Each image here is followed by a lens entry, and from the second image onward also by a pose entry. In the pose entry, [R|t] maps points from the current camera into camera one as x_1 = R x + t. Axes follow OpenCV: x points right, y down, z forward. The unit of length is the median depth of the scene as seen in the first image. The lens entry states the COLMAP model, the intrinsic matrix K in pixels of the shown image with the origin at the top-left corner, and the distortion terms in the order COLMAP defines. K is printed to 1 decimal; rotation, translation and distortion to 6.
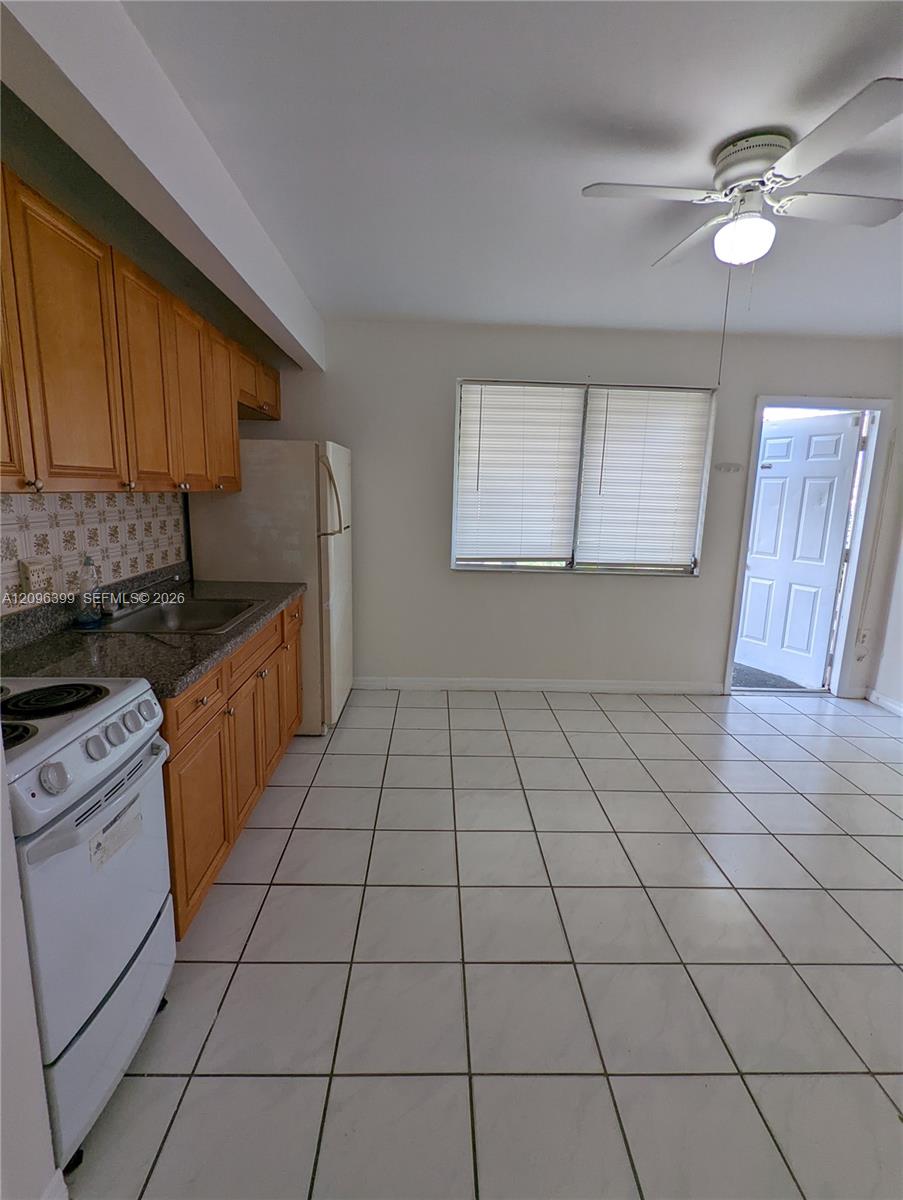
lens RADIAL K [[567.3, 0, 448.5], [0, 567.3, 591.4], [0, 0, 1]] dist [0.002543, -0.003308]
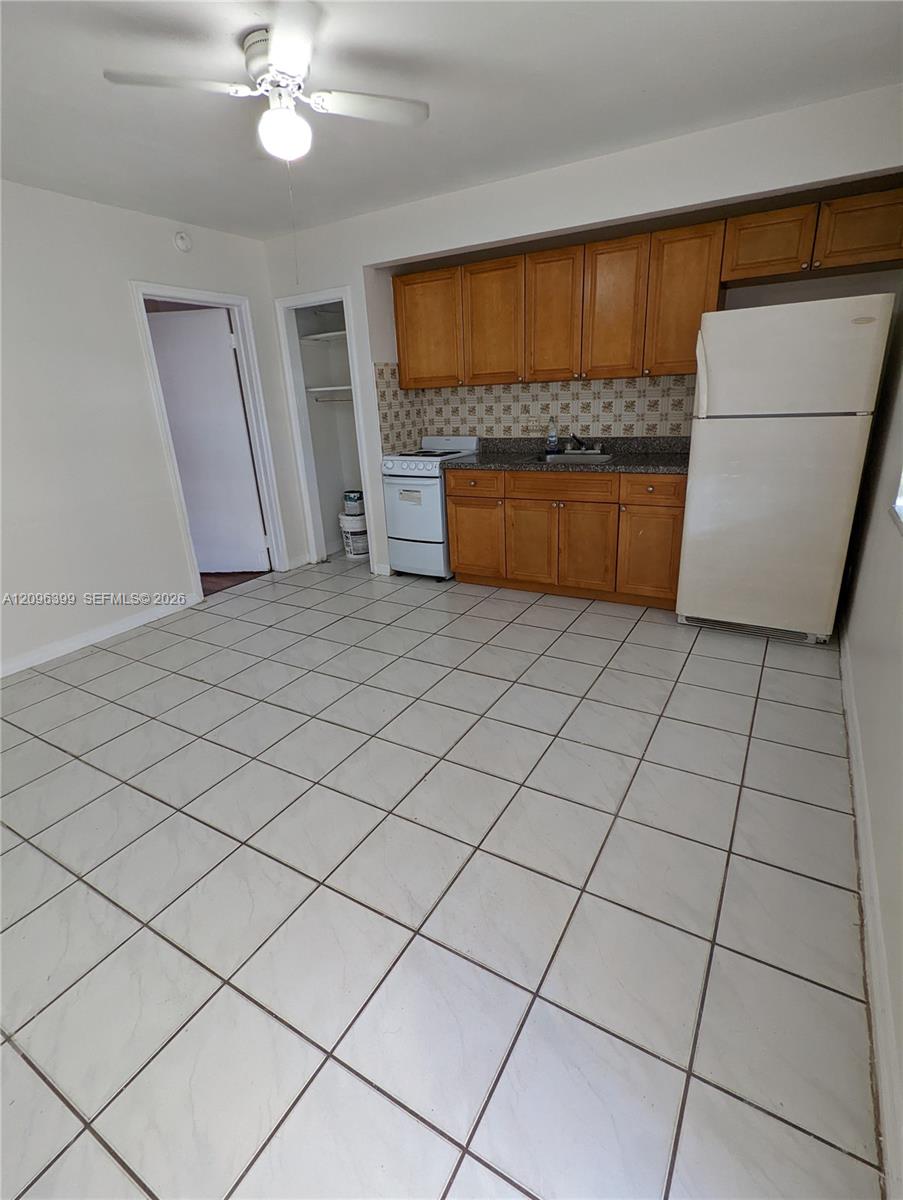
lens RADIAL K [[567.3, 0, 448.5], [0, 567.3, 591.4], [0, 0, 1]] dist [0.002543, -0.003308]
pose [[-0.531248, 0.295067, -0.794173, 1.226523], [-0.092860, 0.911464, 0.400762, -0.254830], [0.842112, 0.286651, -0.456813, 1.694393]]
